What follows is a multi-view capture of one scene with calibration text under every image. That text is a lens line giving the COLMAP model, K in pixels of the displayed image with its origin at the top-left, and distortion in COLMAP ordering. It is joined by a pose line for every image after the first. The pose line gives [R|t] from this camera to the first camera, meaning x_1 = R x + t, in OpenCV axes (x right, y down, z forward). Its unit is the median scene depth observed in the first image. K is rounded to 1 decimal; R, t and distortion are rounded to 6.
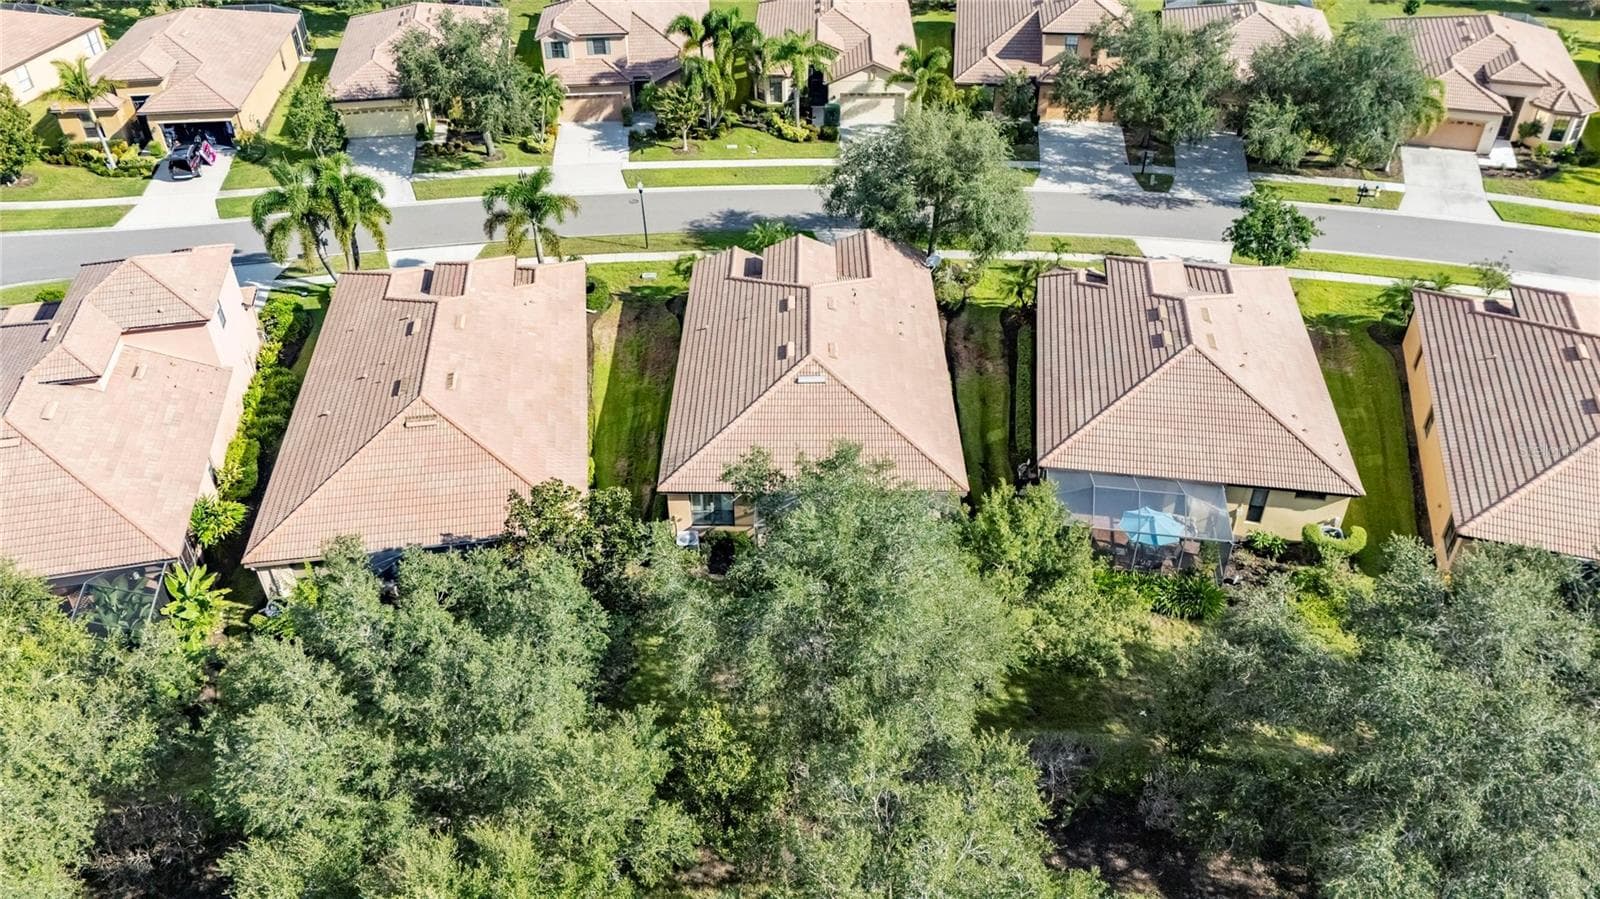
lens RADIAL K [[1182.8, 0, 800.0], [0, 1182.8, 449.5], [0, 0, 1]] dist [0.074981, -0.073412]
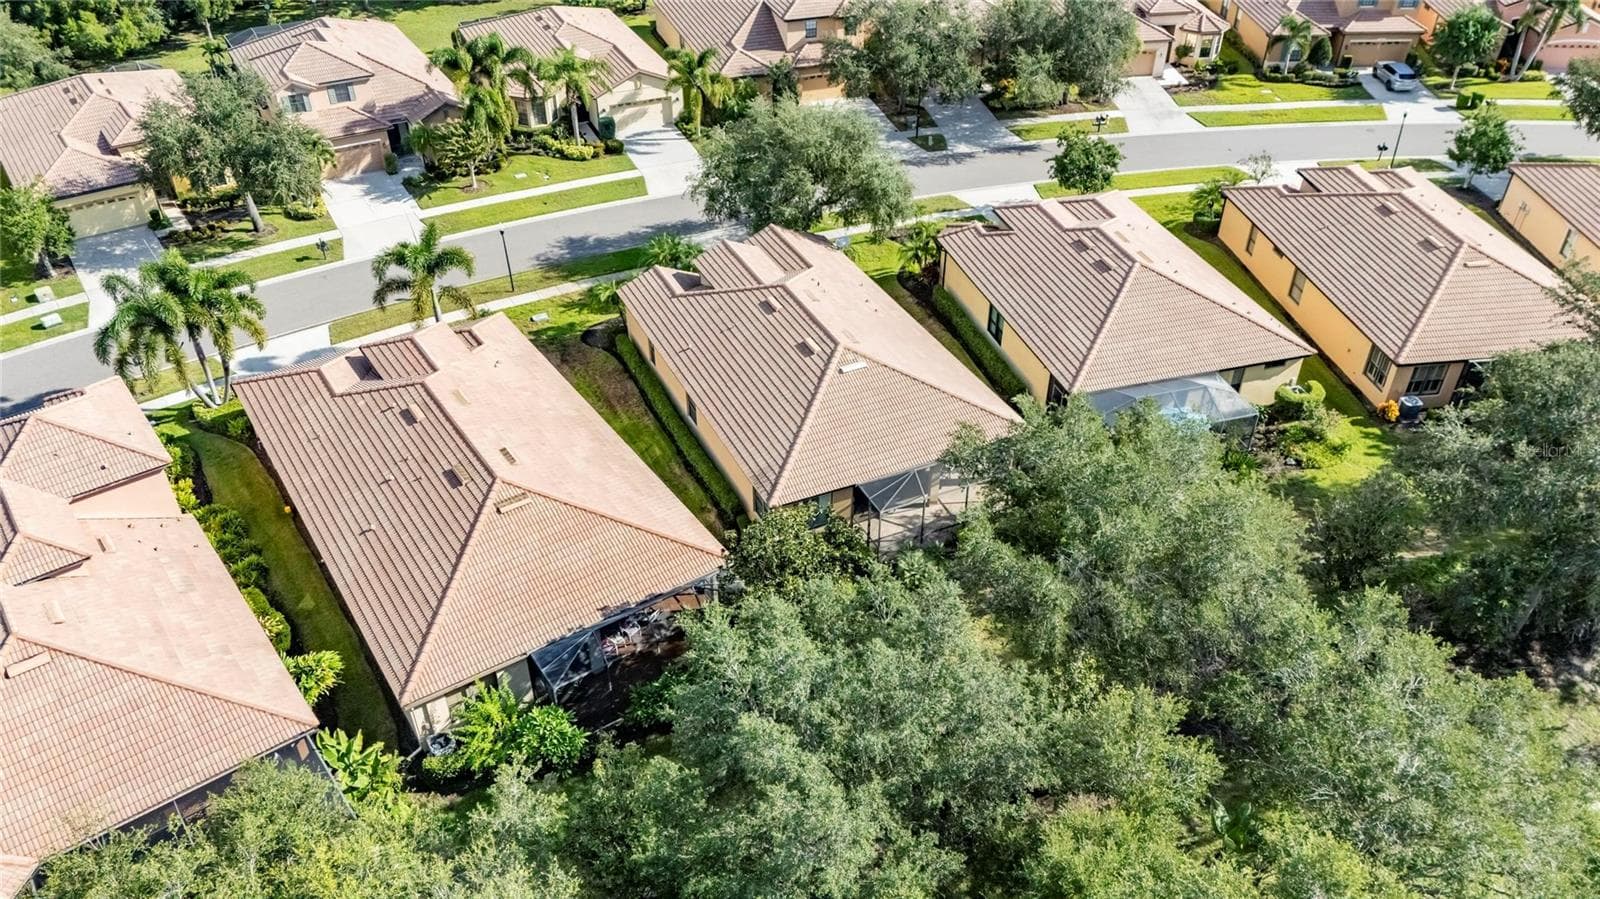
lens RADIAL K [[1186.4, 0, 800.0], [0, 1186.4, 449.5], [0, 0, 1]] dist [0.055952, -0.032458]
pose [[0.902603, -0.248753, 0.351326, -0.253258], [0.250353, 0.967258, 0.041667, -0.027327], [-0.350188, 0.050347, 0.935325, 0.038852]]
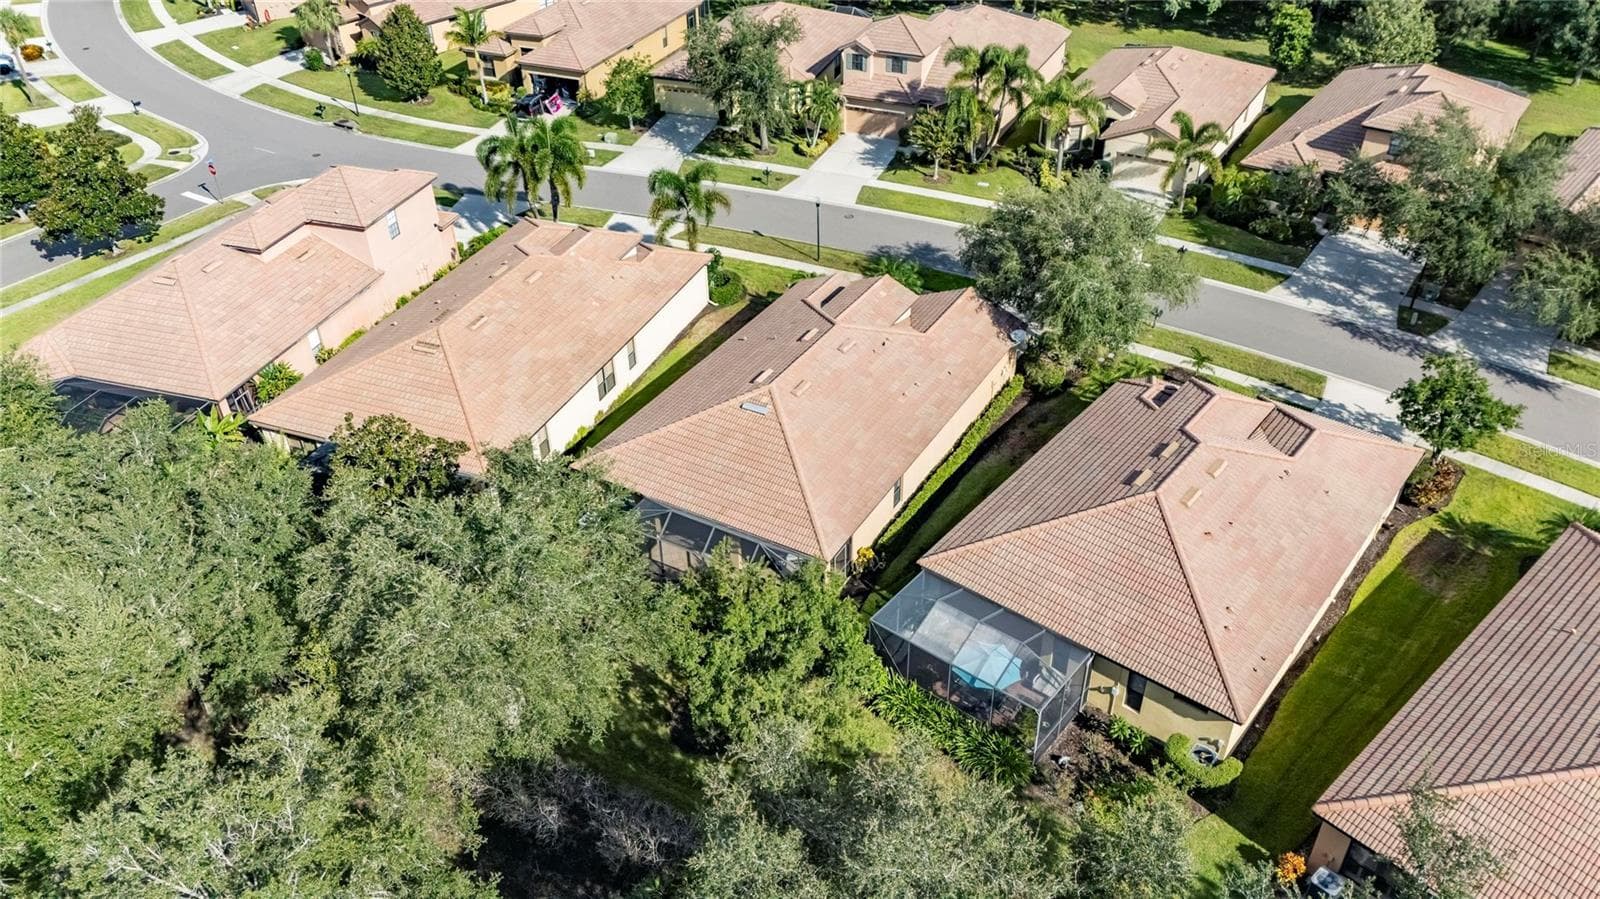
lens RADIAL K [[1182.8, 0, 800.0], [0, 1182.8, 449.5], [0, 0, 1]] dist [0.074981, -0.073412]
pose [[0.864625, 0.285218, -0.413611, 0.285317], [-0.291771, 0.955243, 0.048791, -0.053371], [0.409015, 0.078494, 0.909145, 0.074651]]
